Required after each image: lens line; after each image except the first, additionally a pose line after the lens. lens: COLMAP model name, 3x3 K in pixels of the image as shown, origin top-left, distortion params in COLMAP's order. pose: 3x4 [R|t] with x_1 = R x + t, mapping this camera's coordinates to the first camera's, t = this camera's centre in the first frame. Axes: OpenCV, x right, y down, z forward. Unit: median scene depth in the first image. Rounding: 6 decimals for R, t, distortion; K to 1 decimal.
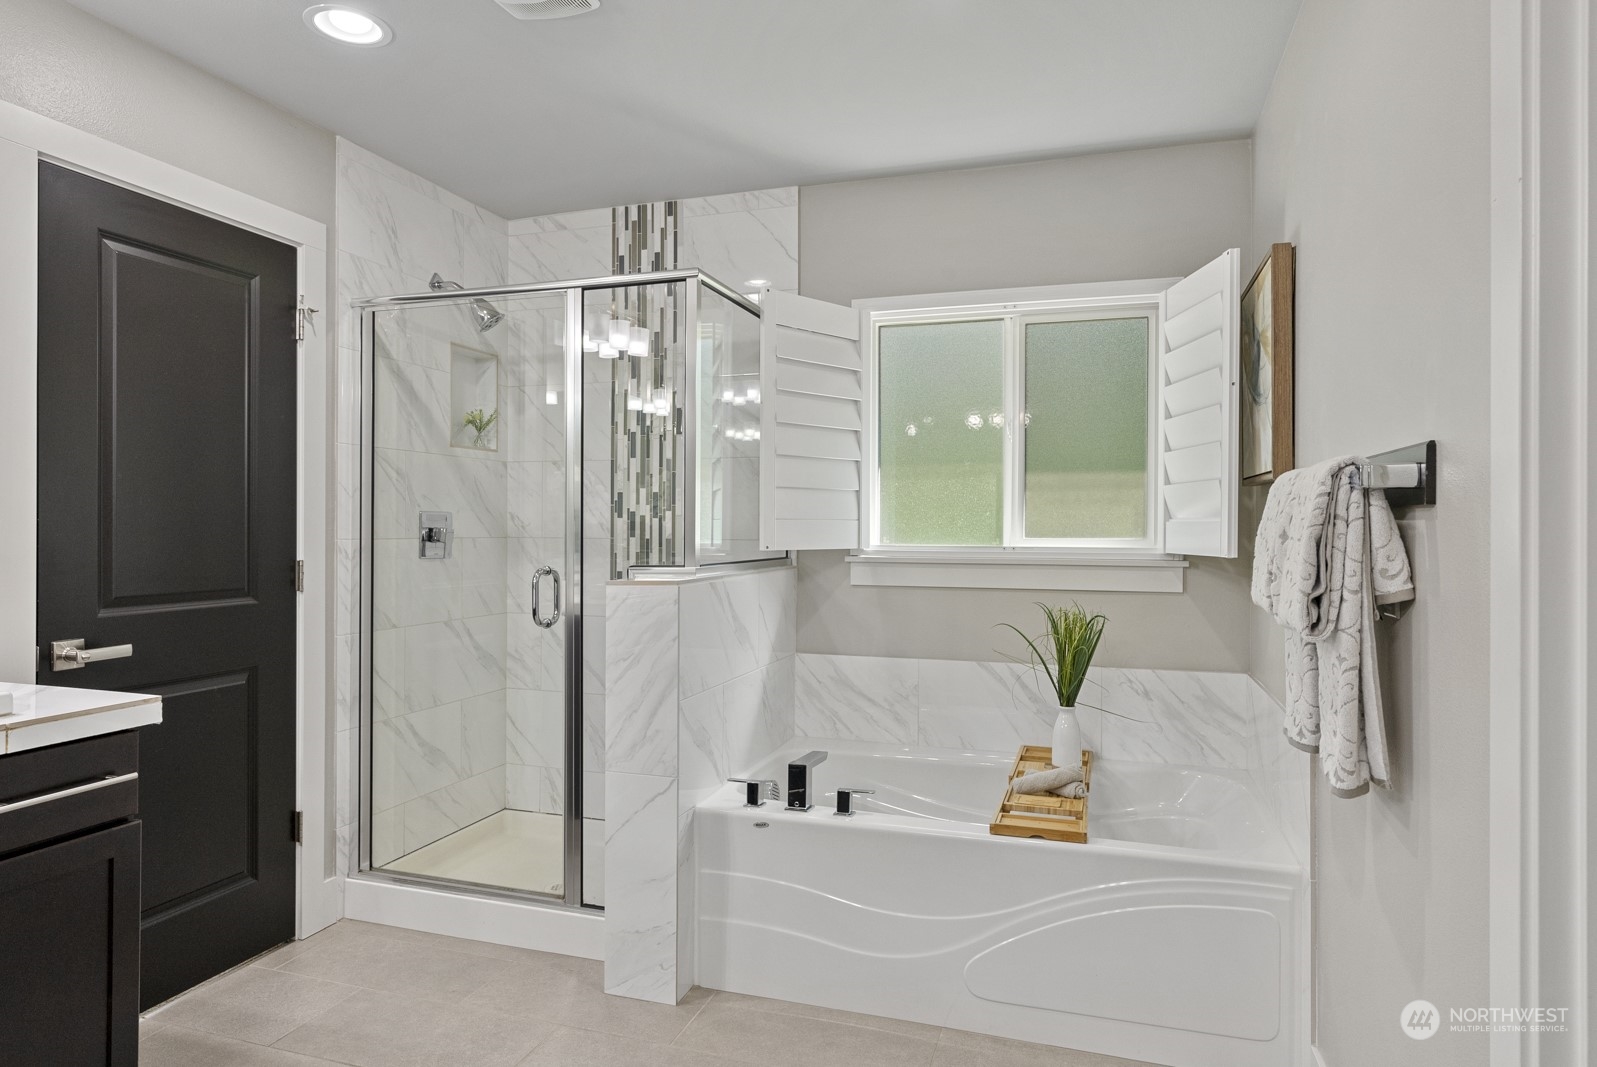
lens RADIAL K [[948.3, 0, 798.5], [0, 948.3, 533.5], [0, 0, 1]] dist [-0.002236, -0.000988]
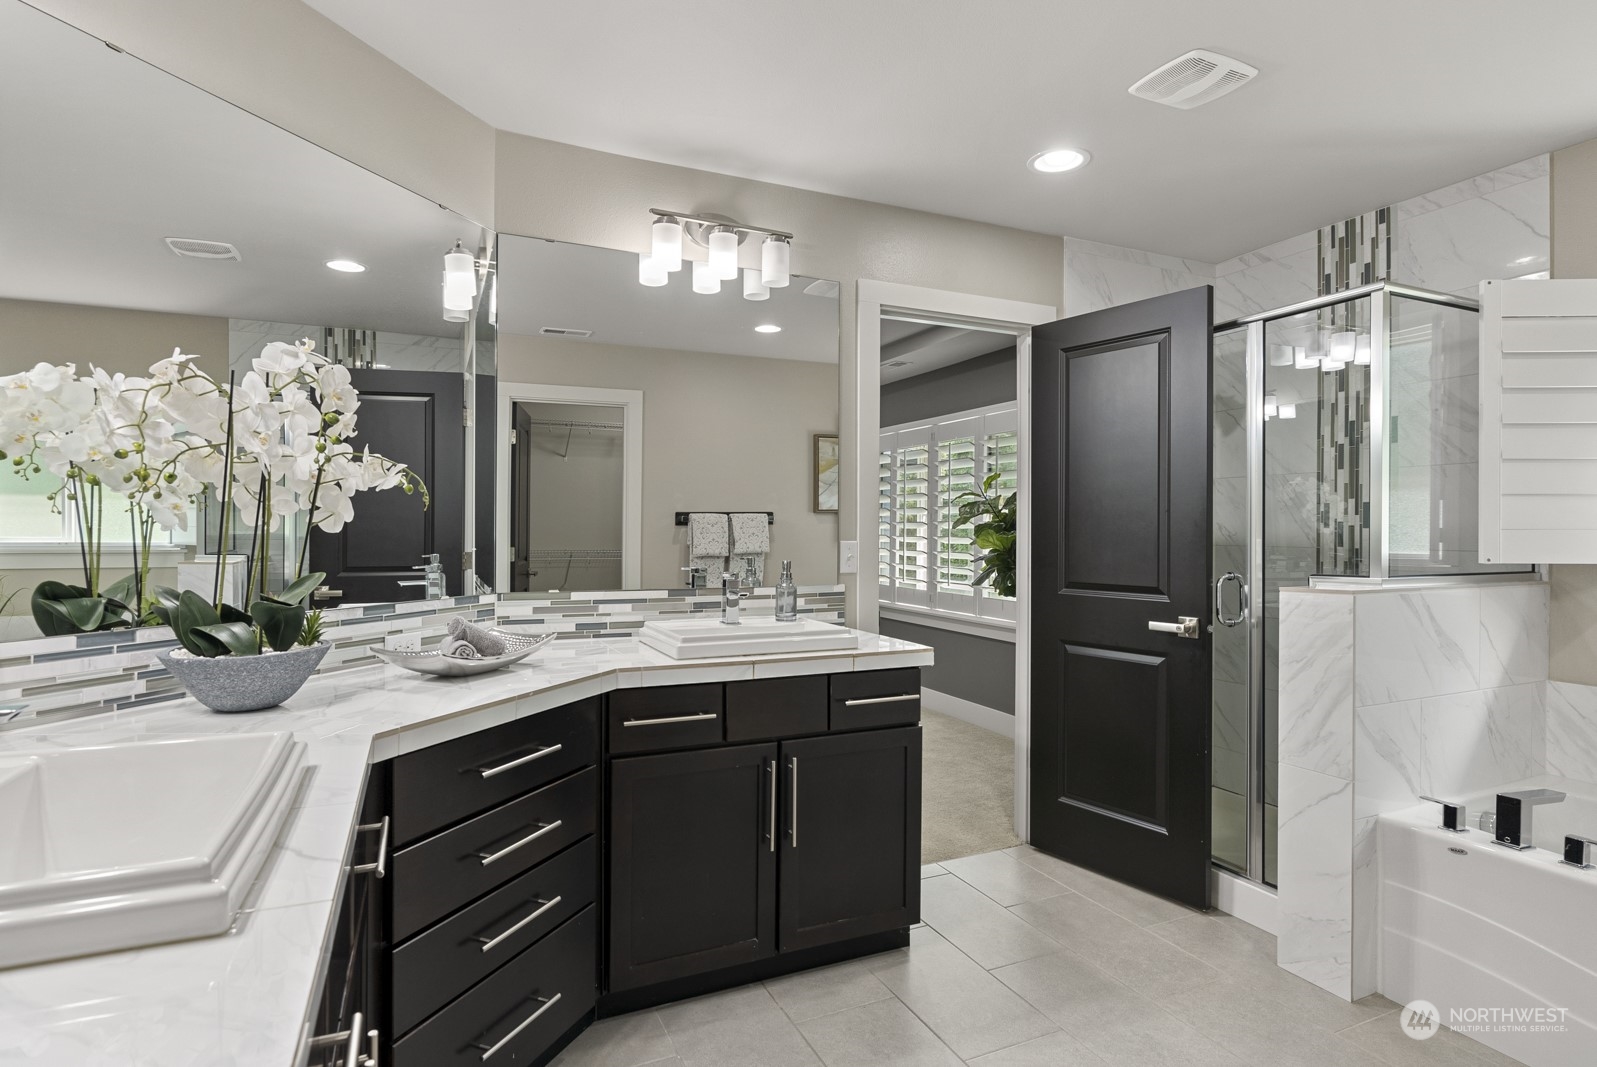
lens RADIAL K [[858.9, 0, 795.3], [0, 858.9, 540.2], [0, 0, 1]] dist [-0.000733, 0.000708]
pose [[0.672549, 0.007265, -0.740017, 0.132090], [-0.005551, 0.999973, 0.004773, -0.004994], [0.740032, 0.000897, 0.672571, -0.065162]]
